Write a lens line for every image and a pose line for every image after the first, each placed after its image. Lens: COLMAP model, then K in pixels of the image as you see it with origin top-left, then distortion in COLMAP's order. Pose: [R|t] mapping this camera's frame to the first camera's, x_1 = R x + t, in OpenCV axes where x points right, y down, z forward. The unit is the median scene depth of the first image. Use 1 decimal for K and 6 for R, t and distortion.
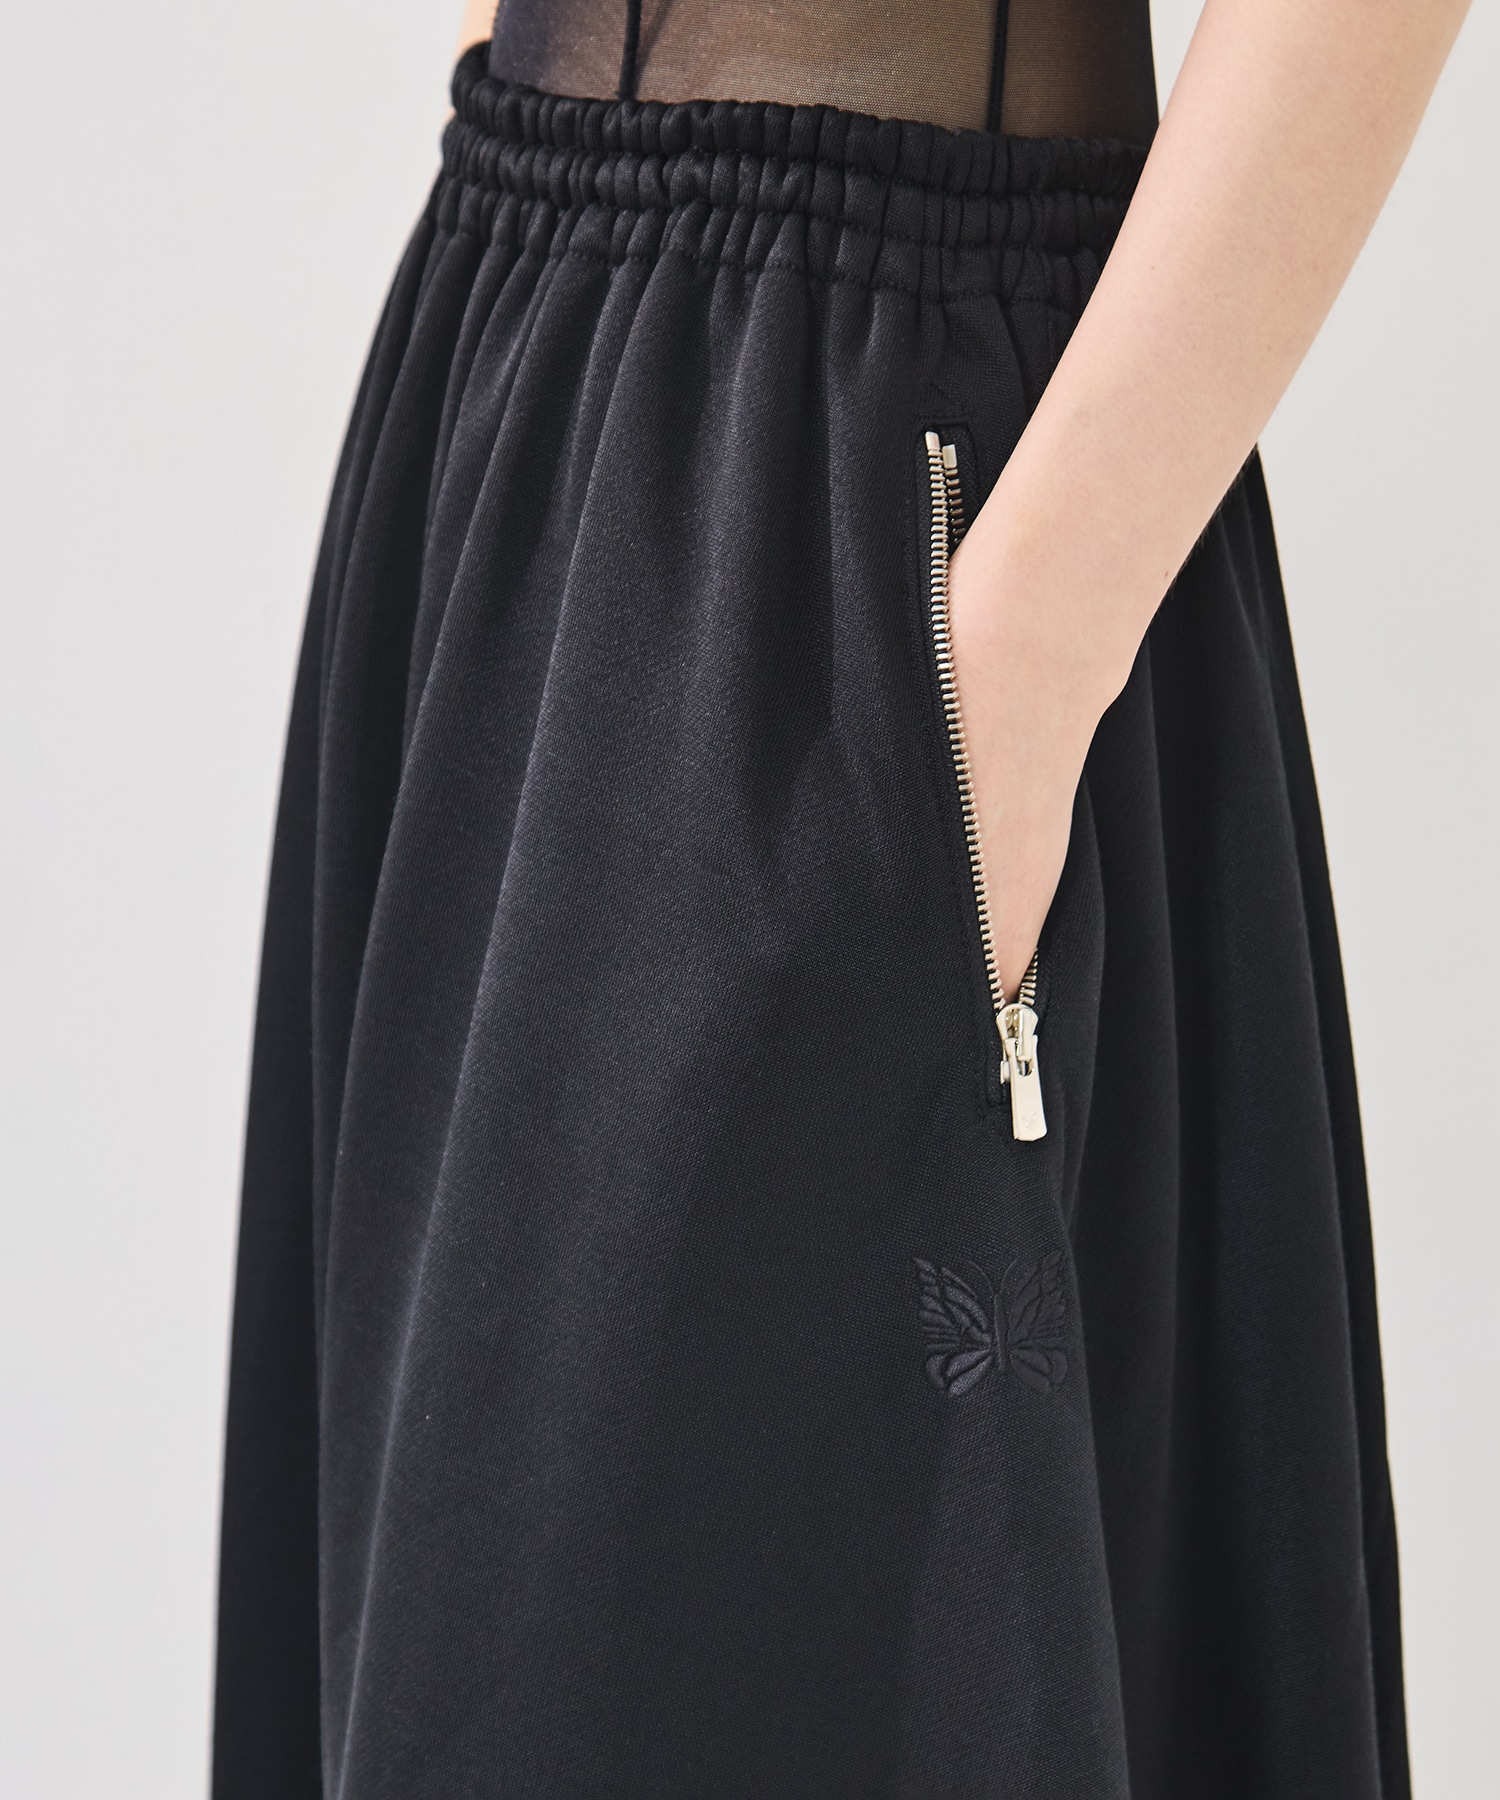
lens RADIAL K [[4316.3, 0, 750.0], [0, 4316.3, 900.0], [0, 0, 1]] dist [-0.007109, -0.008527]
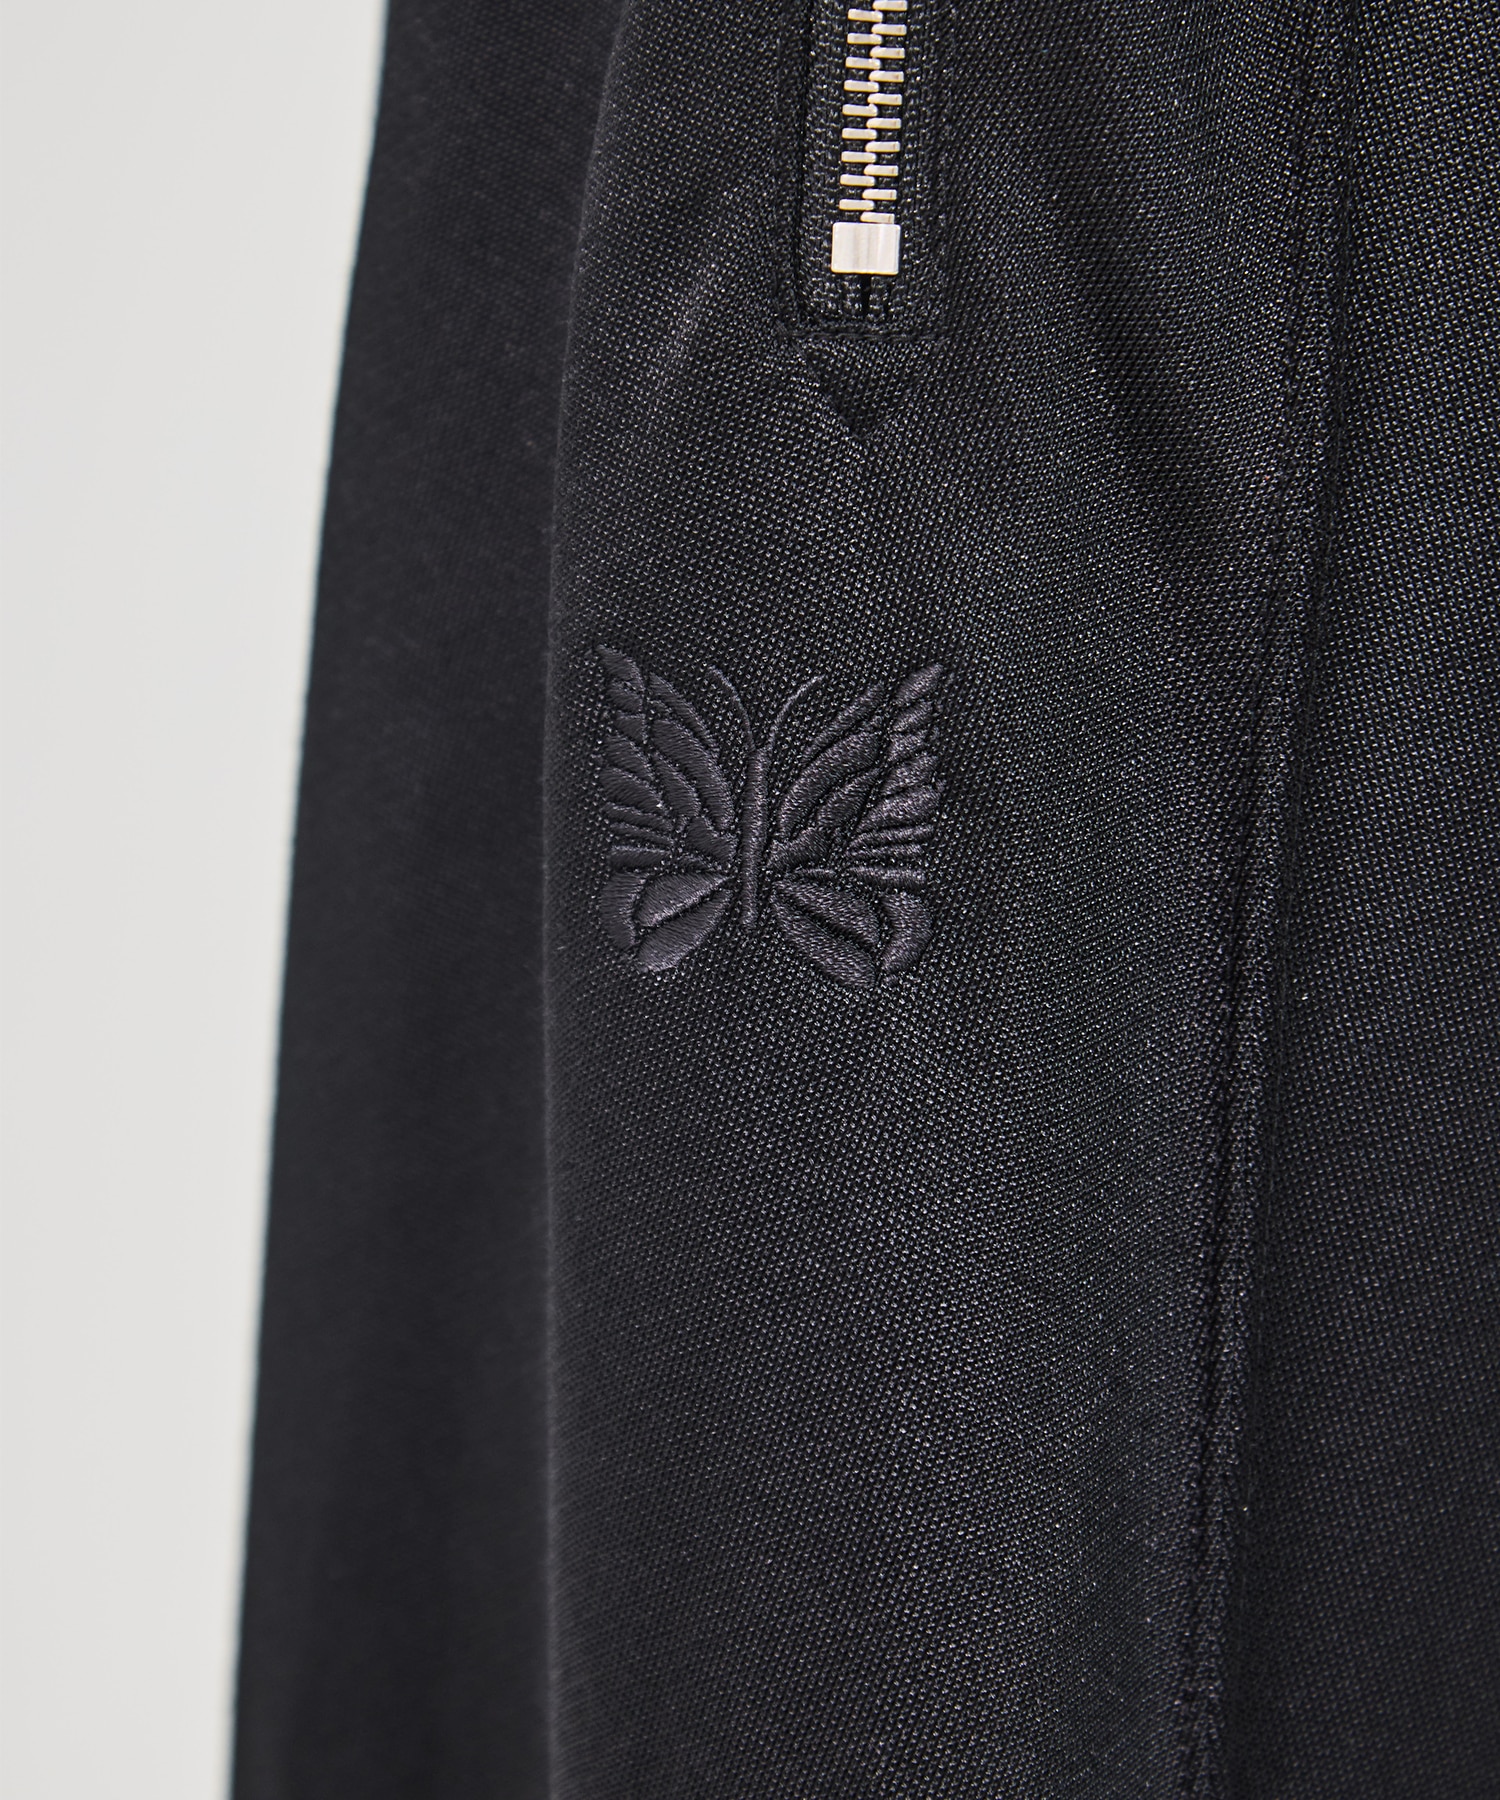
lens RADIAL K [[5583.5, 0, 750.0], [0, 5583.5, 900.0], [0, 0, 1]] dist [-0.009093, -0.132266]
pose [[0.996876, 0.063572, 0.046868, 0.030485], [-0.068798, 0.990392, 0.119957, 0.039468], [-0.038791, -0.122807, 0.991672, 0.442625]]
